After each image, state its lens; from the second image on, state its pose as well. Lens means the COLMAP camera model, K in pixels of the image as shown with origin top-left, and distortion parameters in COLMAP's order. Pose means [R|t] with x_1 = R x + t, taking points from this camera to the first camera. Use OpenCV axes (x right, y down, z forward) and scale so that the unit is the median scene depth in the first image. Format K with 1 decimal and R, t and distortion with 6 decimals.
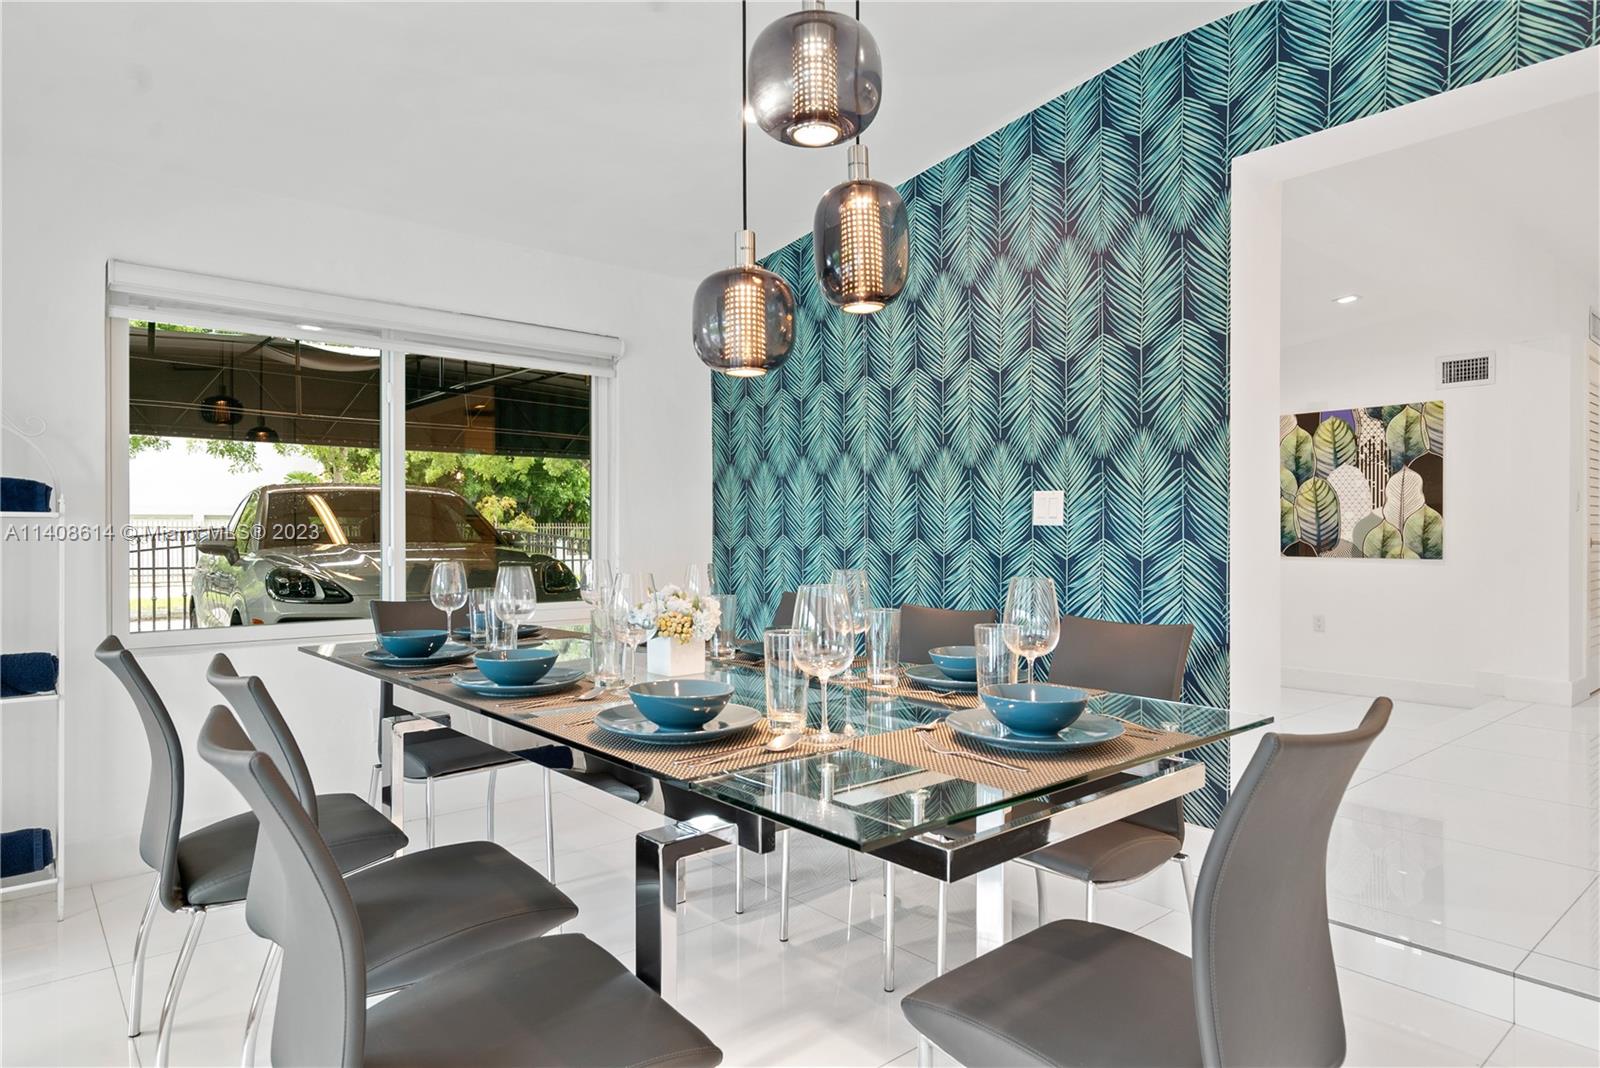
lens RADIAL K [[964.4, 0, 799.1], [0, 964.4, 539.0], [0, 0, 1]] dist [0.003218, 0.002187]
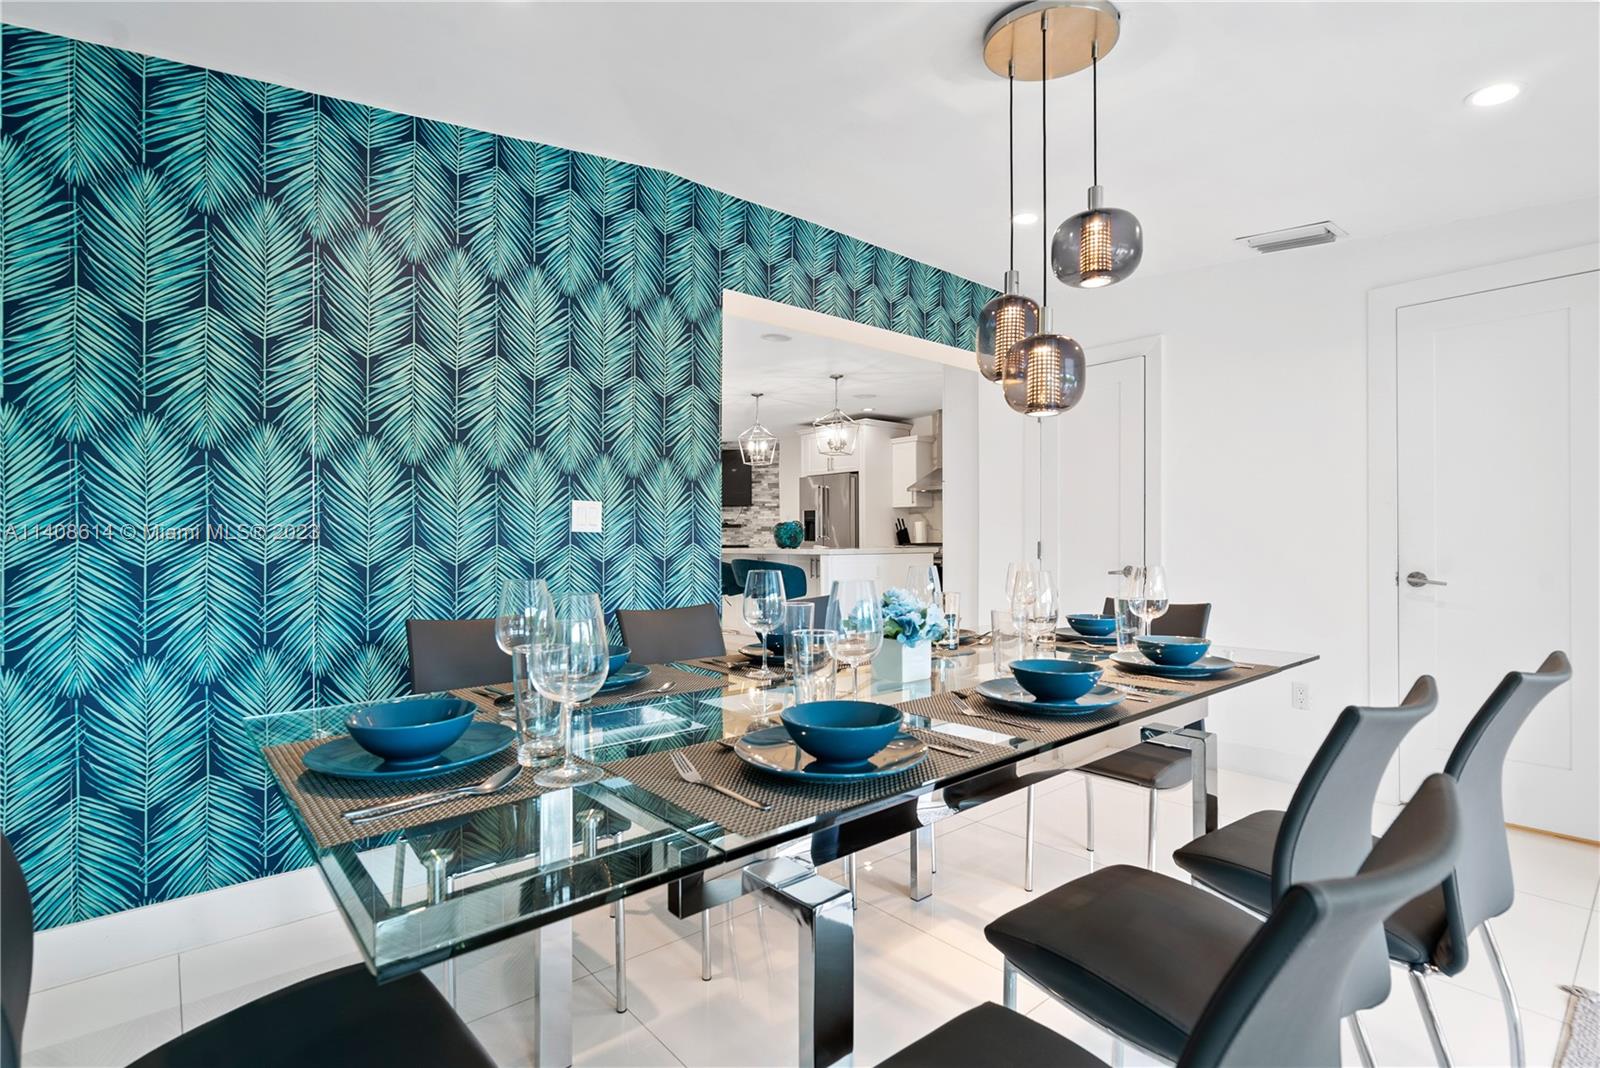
lens RADIAL K [[738.2, 0, 838.6], [0, 738.2, 535.3], [0, 0, 1]] dist [-0.003551, 0.000694]
pose [[-0.019430, 0.006526, 0.999790, -0.590235], [0.008700, 0.999942, -0.006358, -0.002330], [-0.999773, 0.008574, -0.019485, 0.718866]]
